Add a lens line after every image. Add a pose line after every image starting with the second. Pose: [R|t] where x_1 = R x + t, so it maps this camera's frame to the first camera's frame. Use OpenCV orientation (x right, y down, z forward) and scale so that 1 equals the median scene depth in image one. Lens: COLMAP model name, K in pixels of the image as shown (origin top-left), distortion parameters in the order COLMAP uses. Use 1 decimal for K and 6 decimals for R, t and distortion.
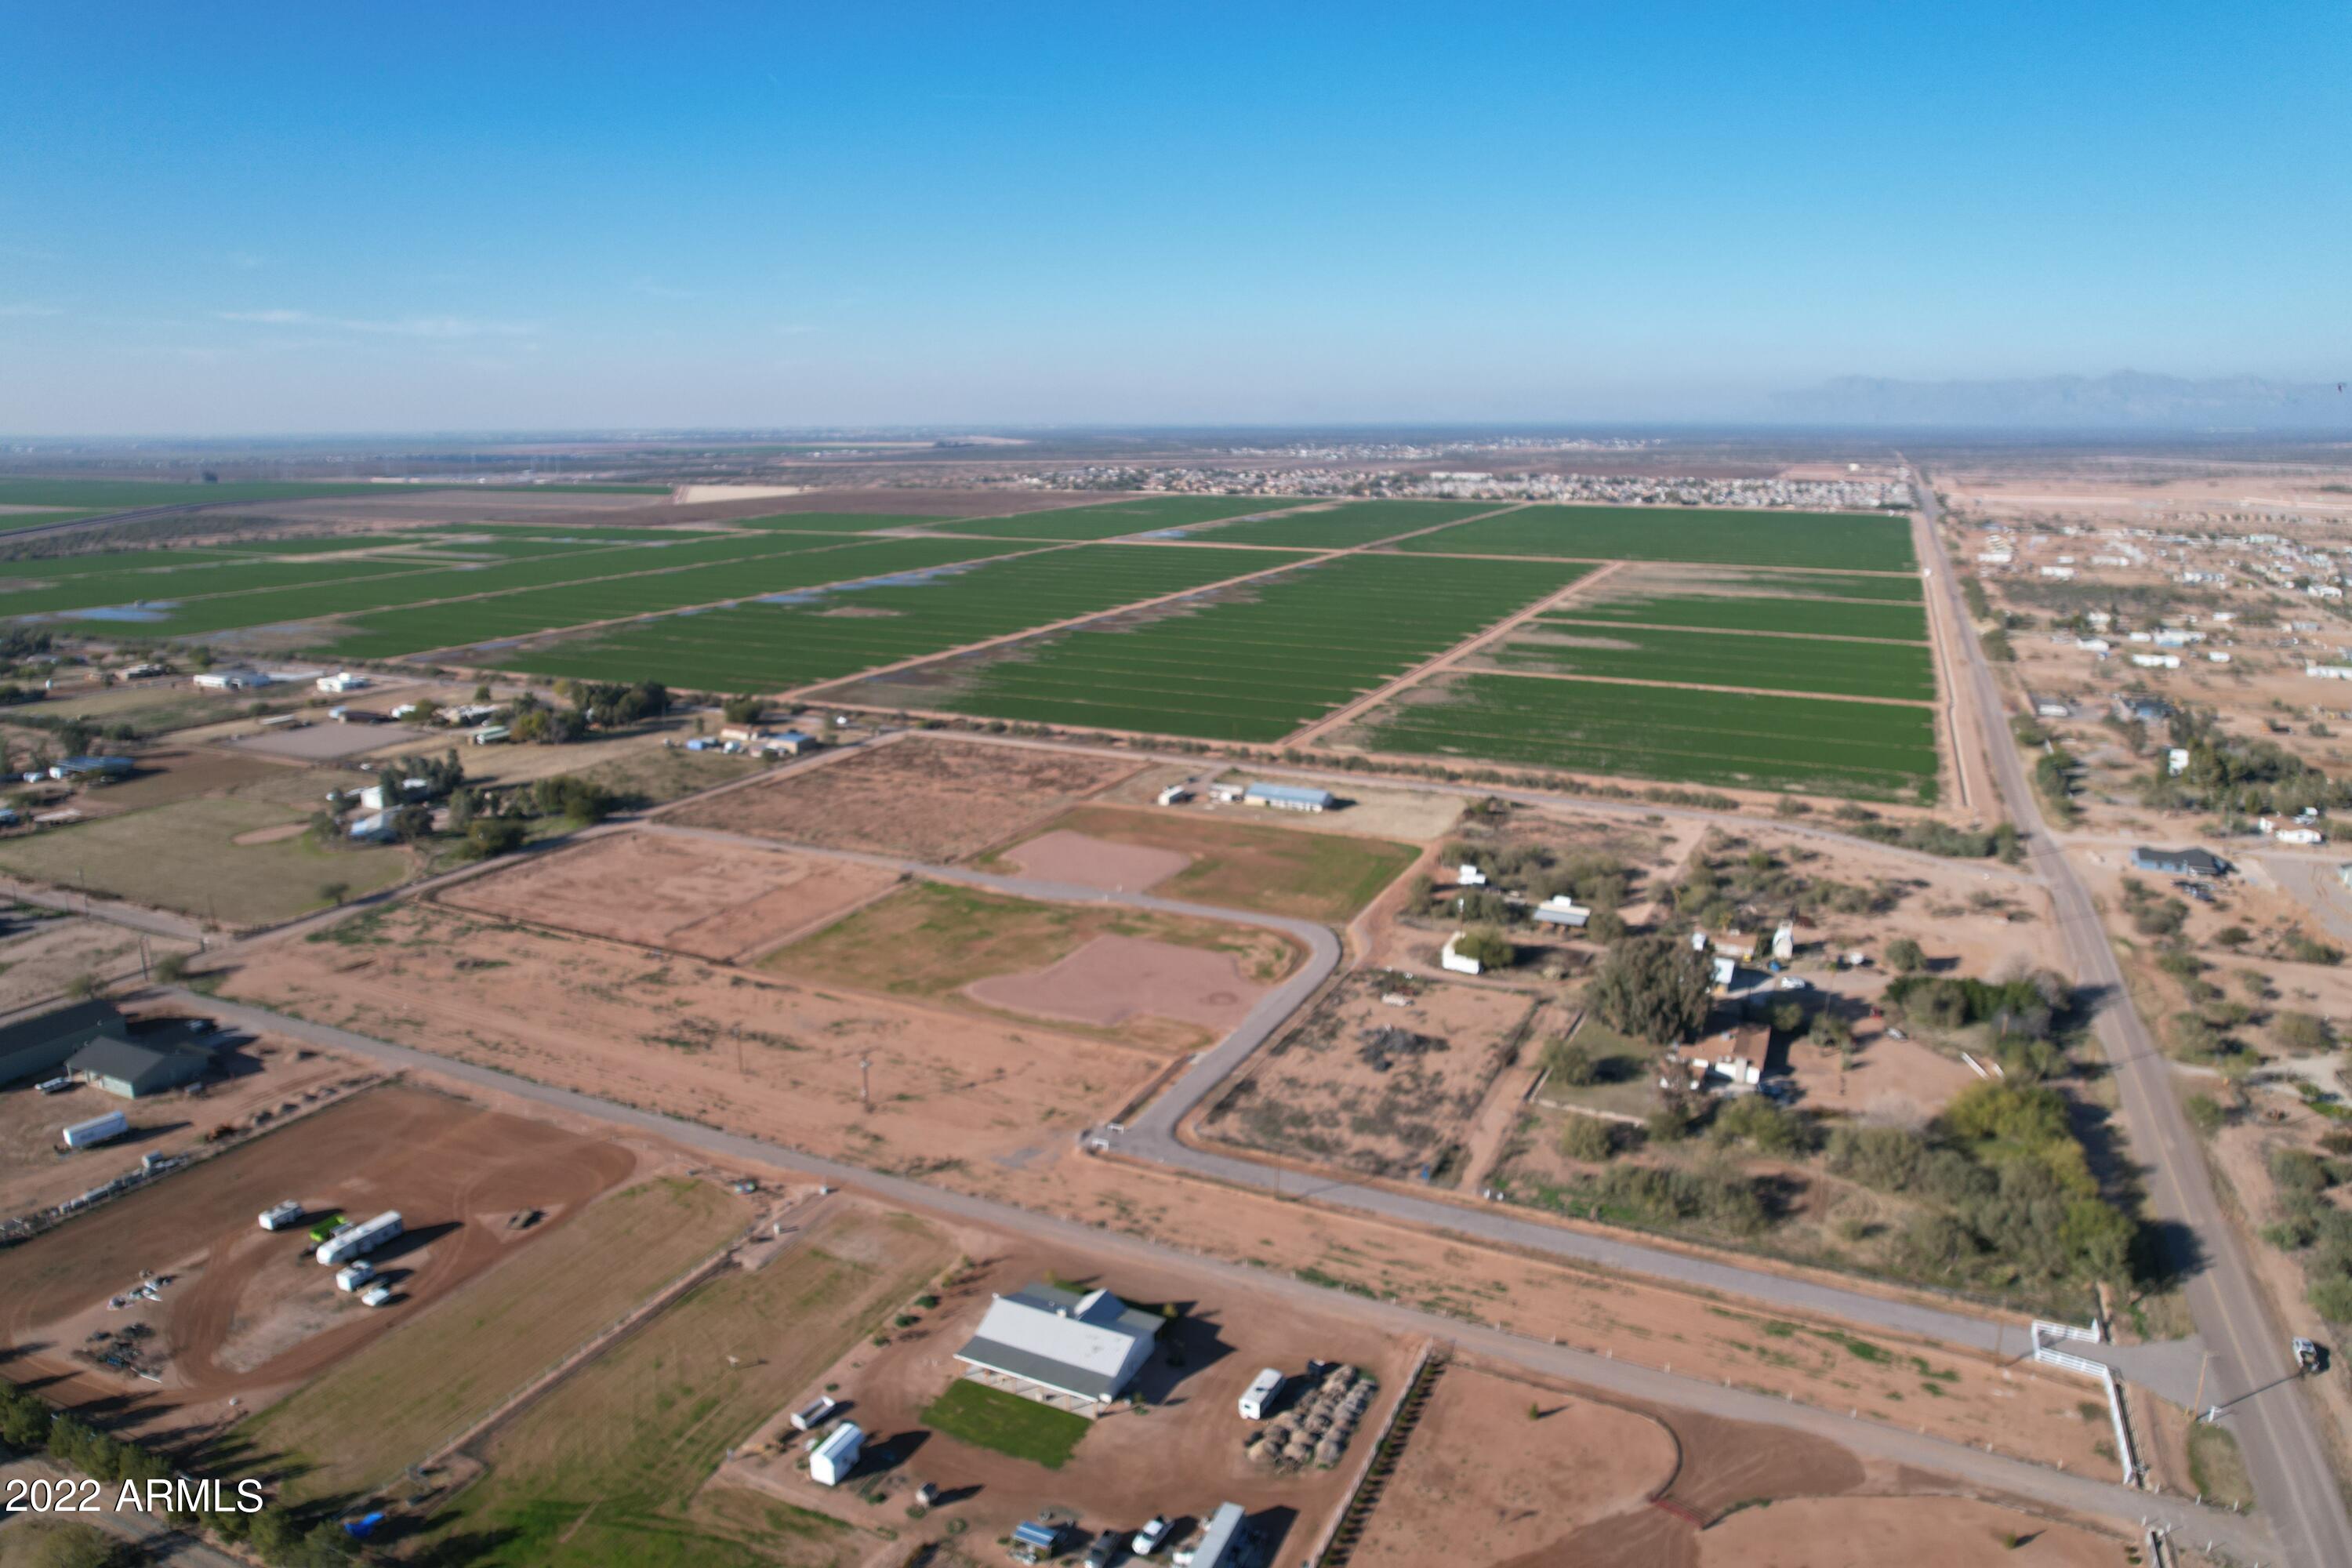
lens RADIAL K [[1515.9, 0, 1170.0], [0, 1515.9, 779.9], [0, 0, 1]] dist [-0.075812, 0.055811]
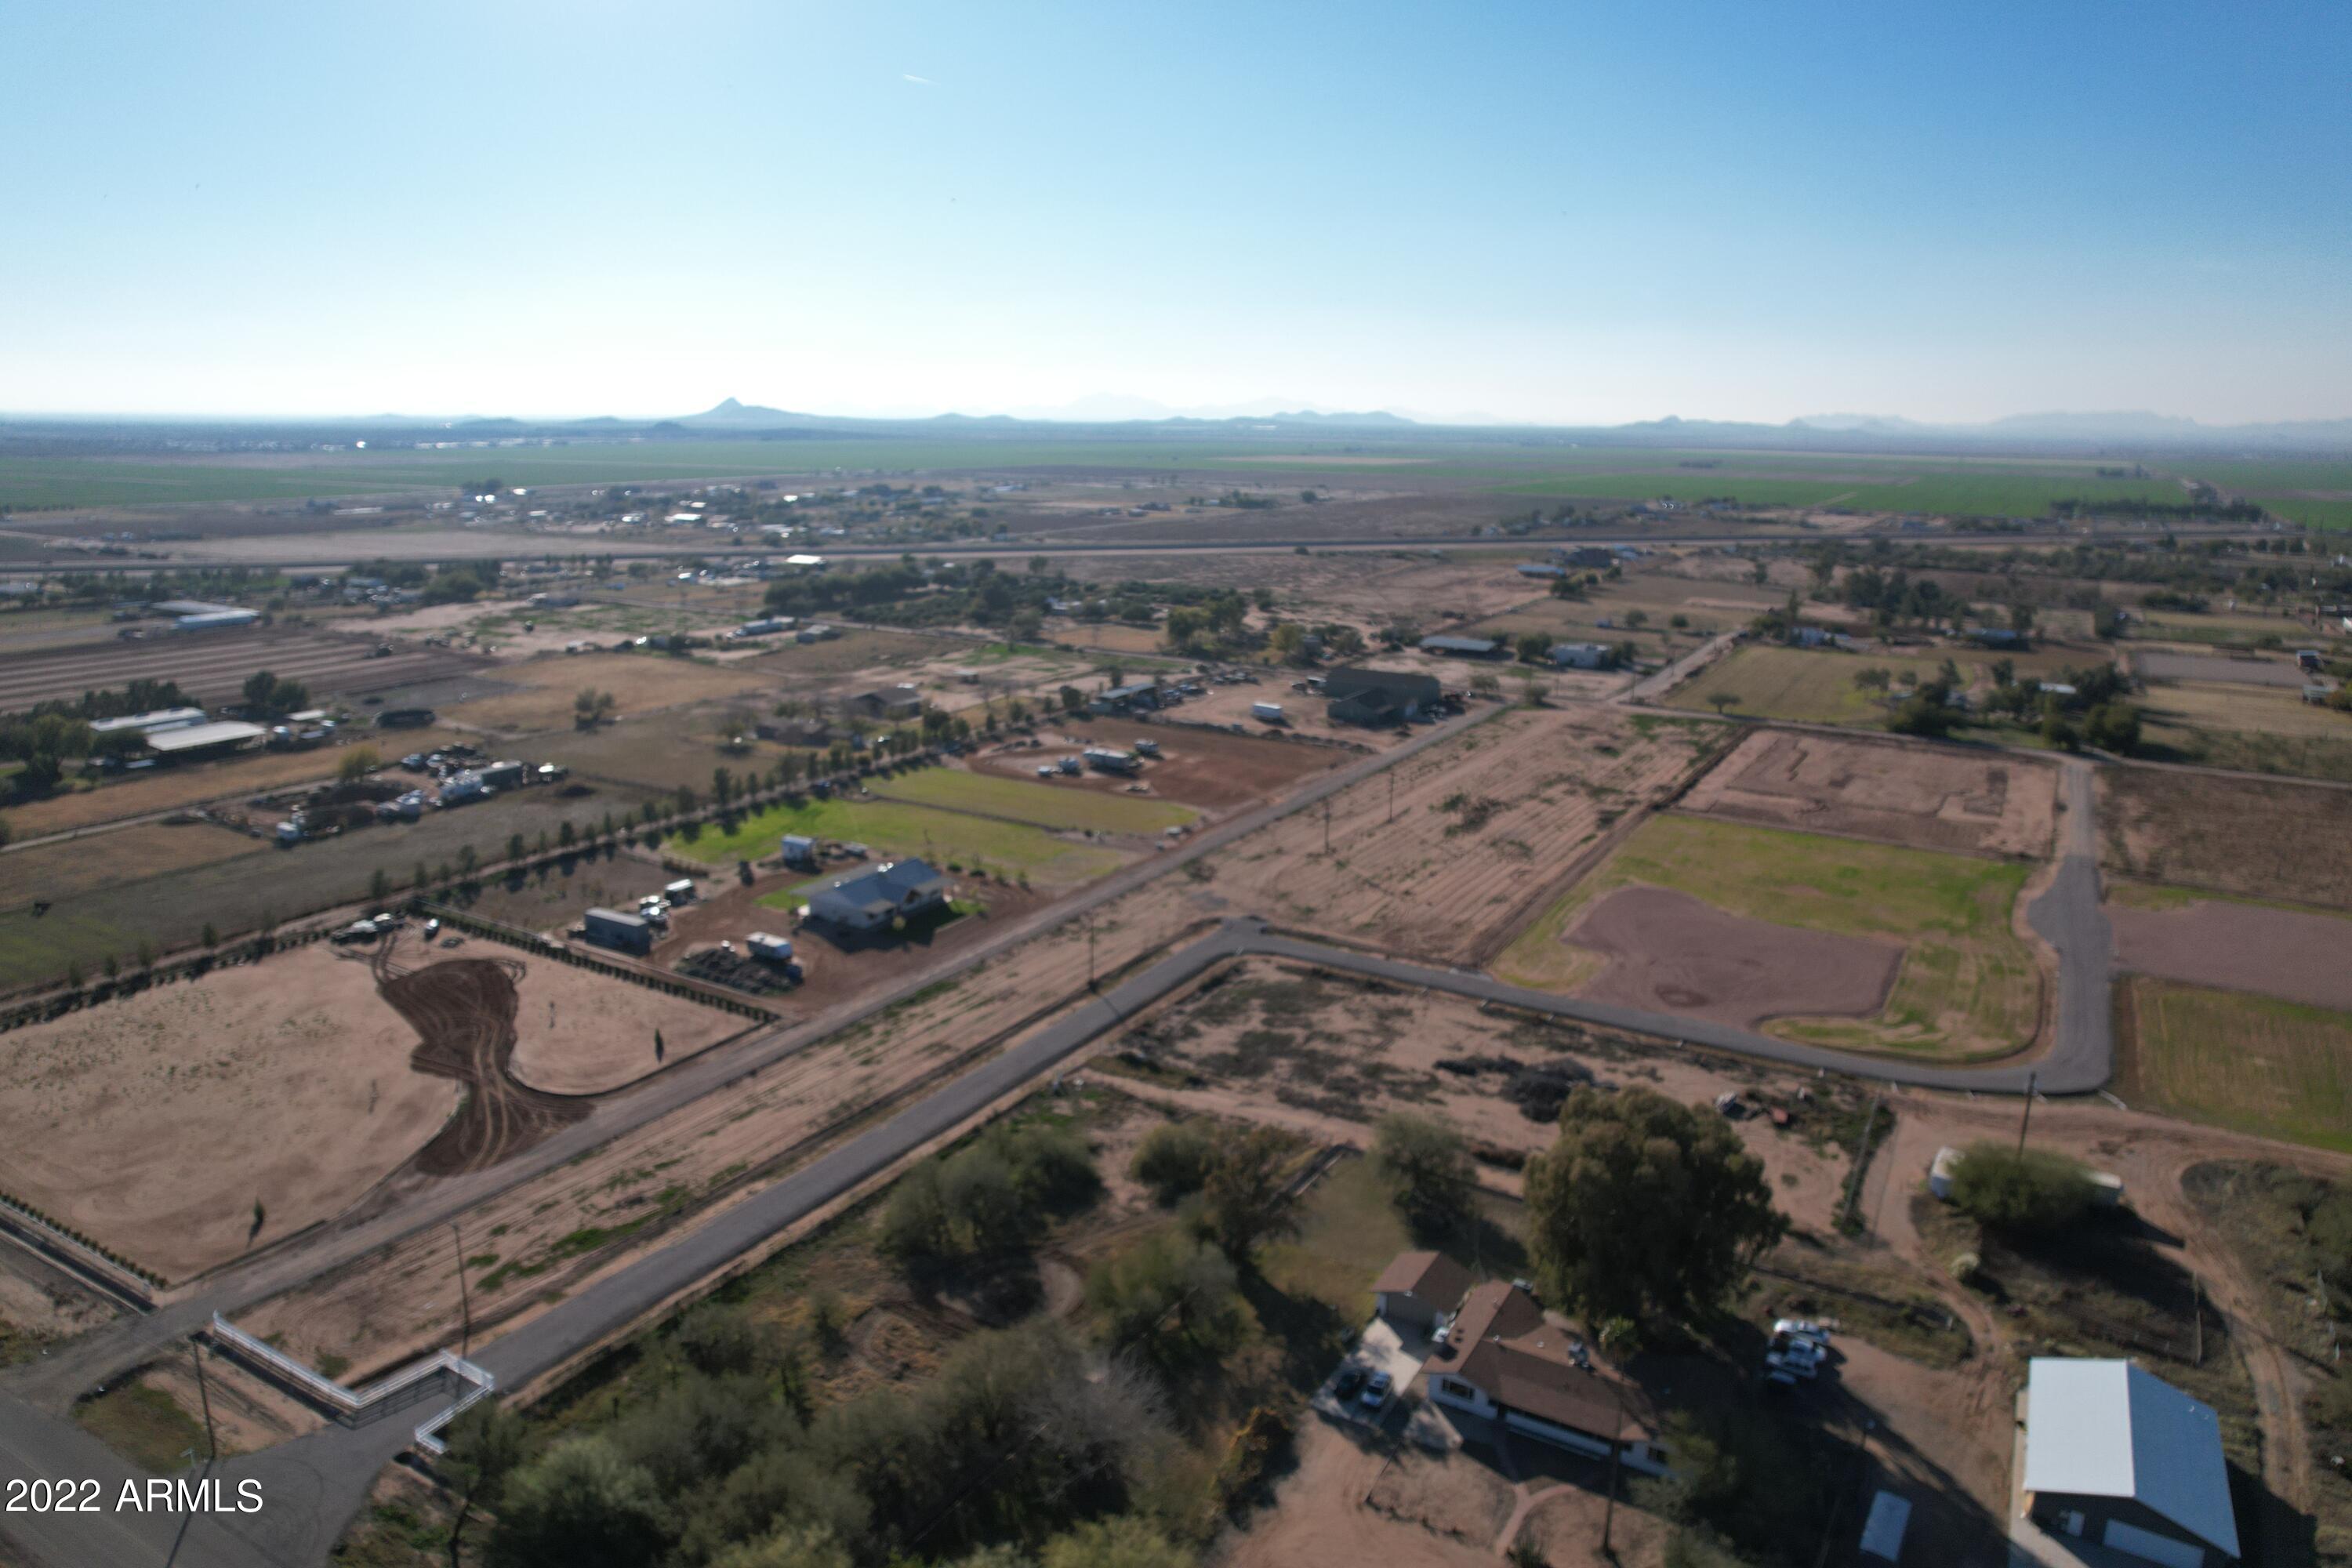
lens RADIAL K [[1519.4, 0, 1172.8], [0, 1519.4, 795.5], [0, 0, 1]] dist [-0.073335, 0.064772]
pose [[-0.088503, 0.246651, -0.965055, 0.529106], [-0.248238, 0.932826, 0.261179, -0.047248], [0.964648, 0.262678, -0.021330, 0.586363]]
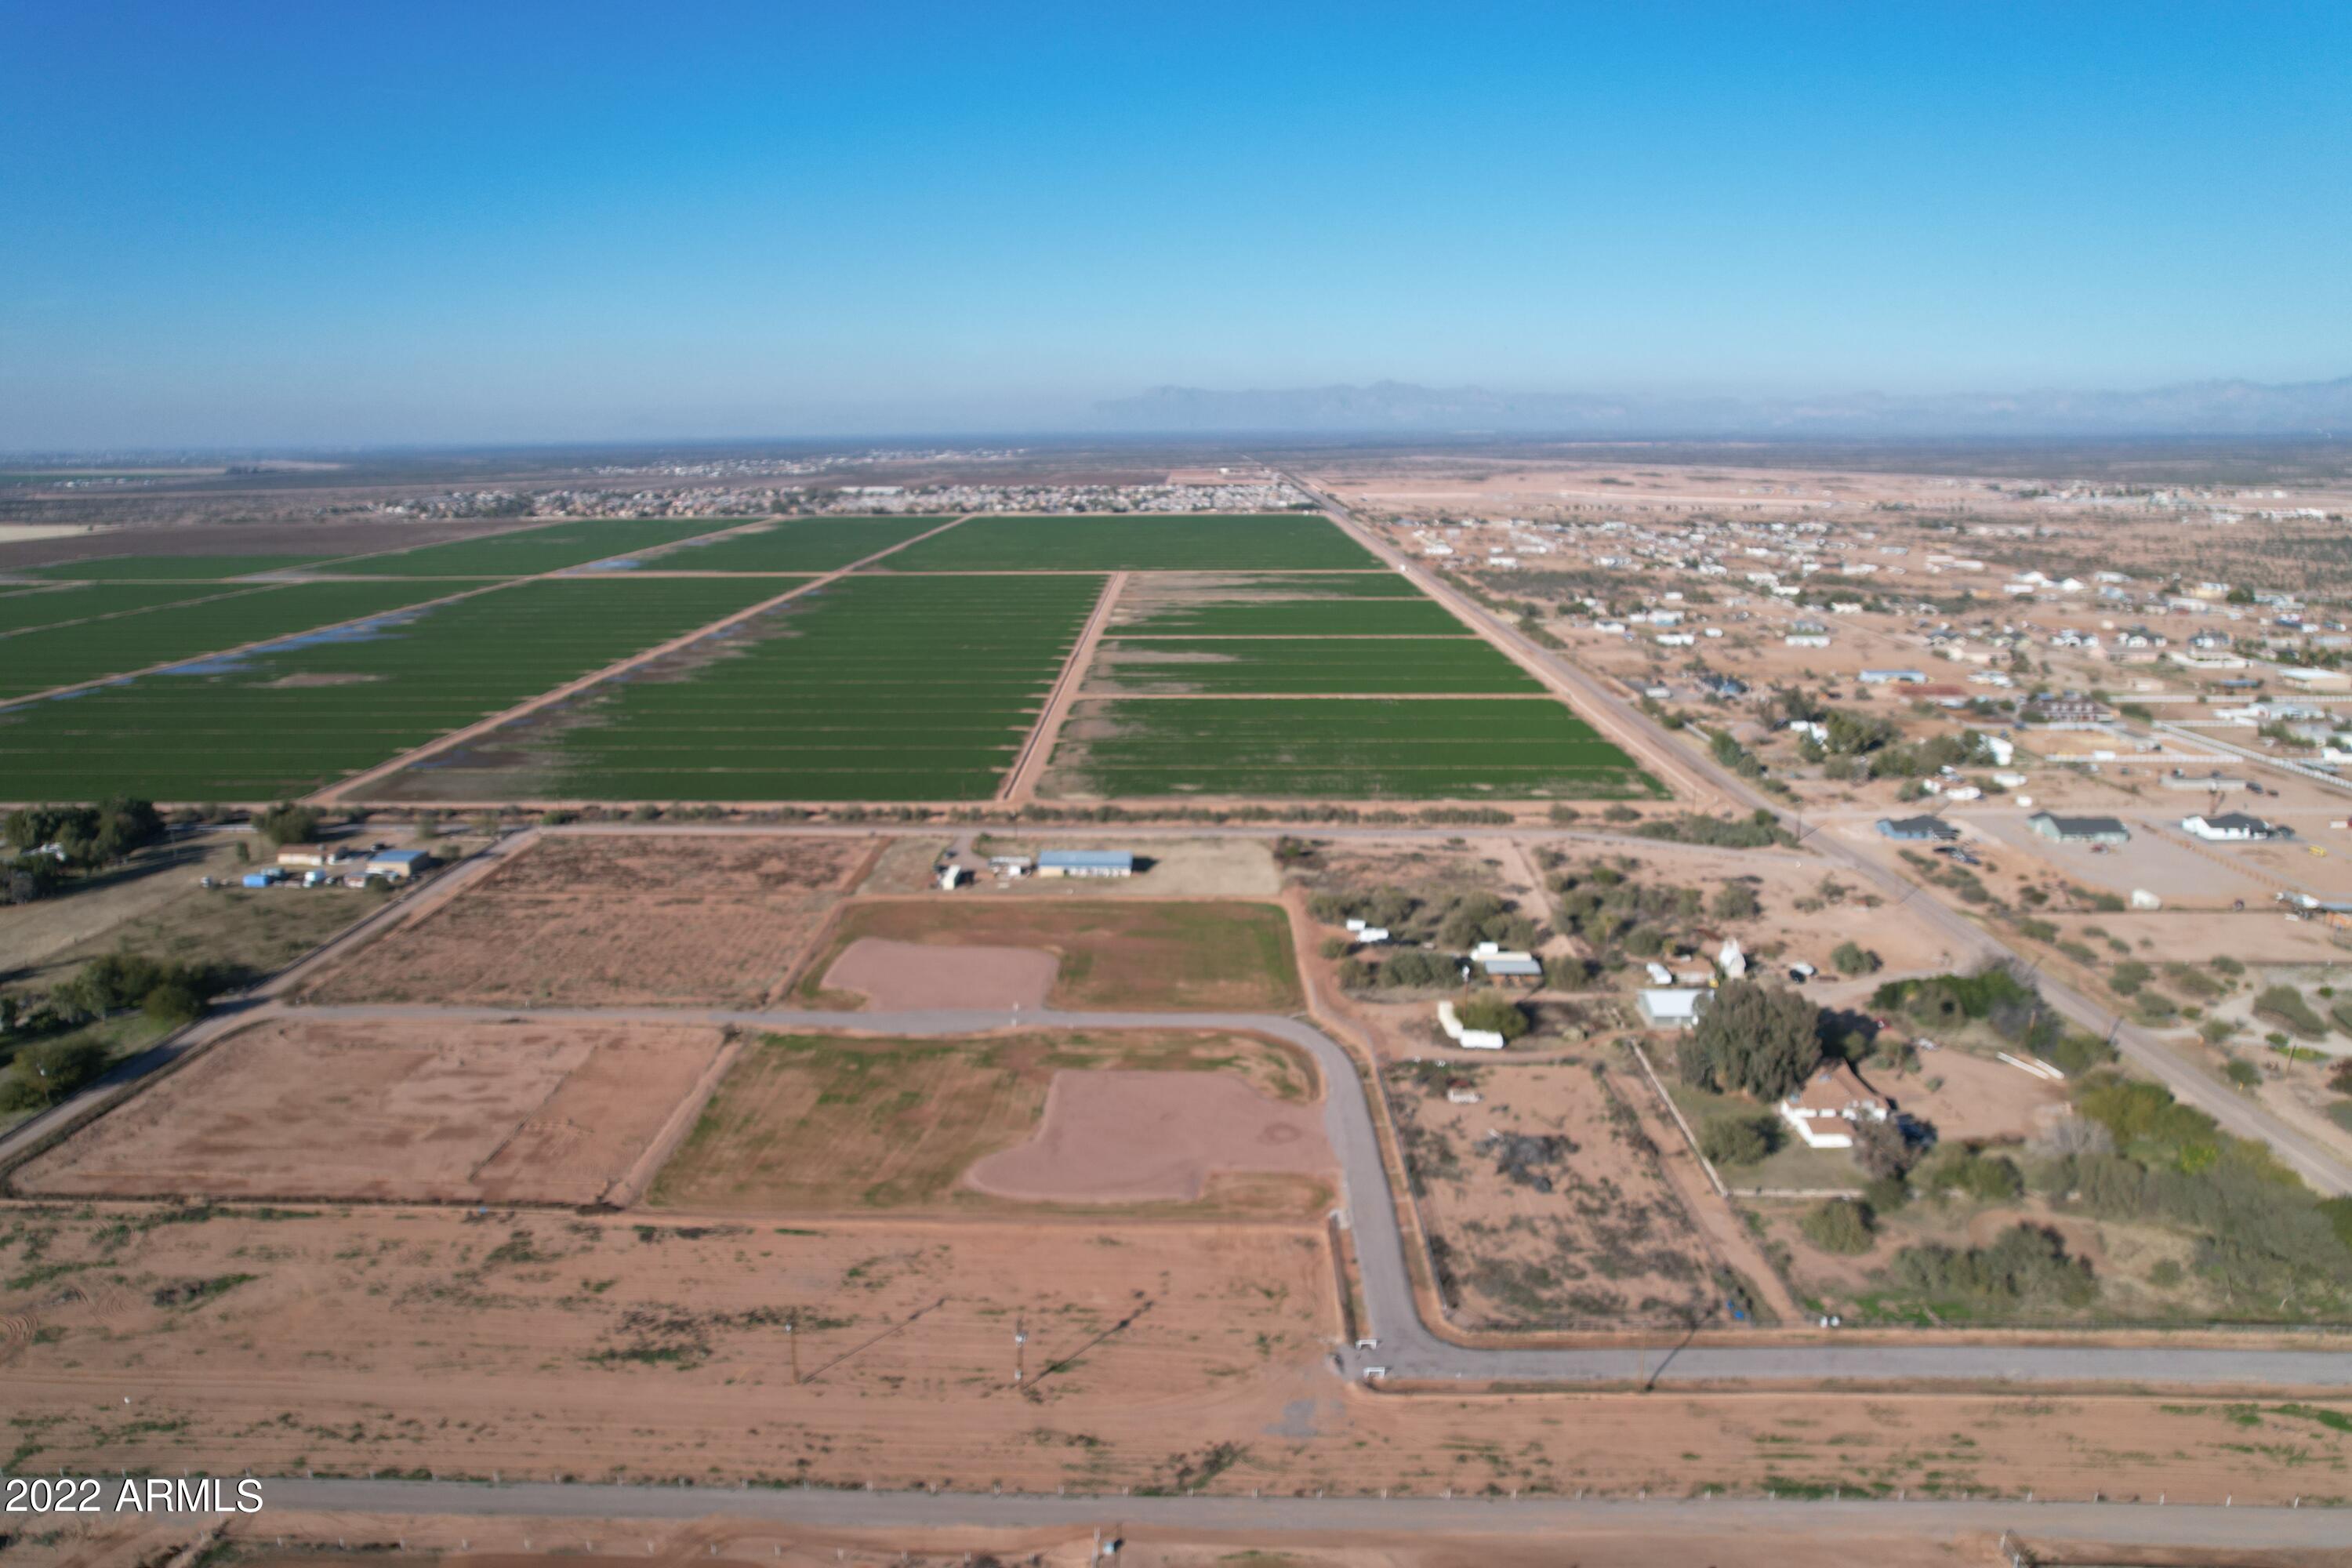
lens RADIAL K [[1515.9, 0, 1170.0], [0, 1515.9, 779.9], [0, 0, 1]] dist [-0.075812, 0.055811]
pose [[0.912253, -0.096840, 0.398015, -0.253542], [0.100046, 0.994901, 0.012760, -0.049116], [-0.397222, 0.028180, 0.917290, 0.199028]]
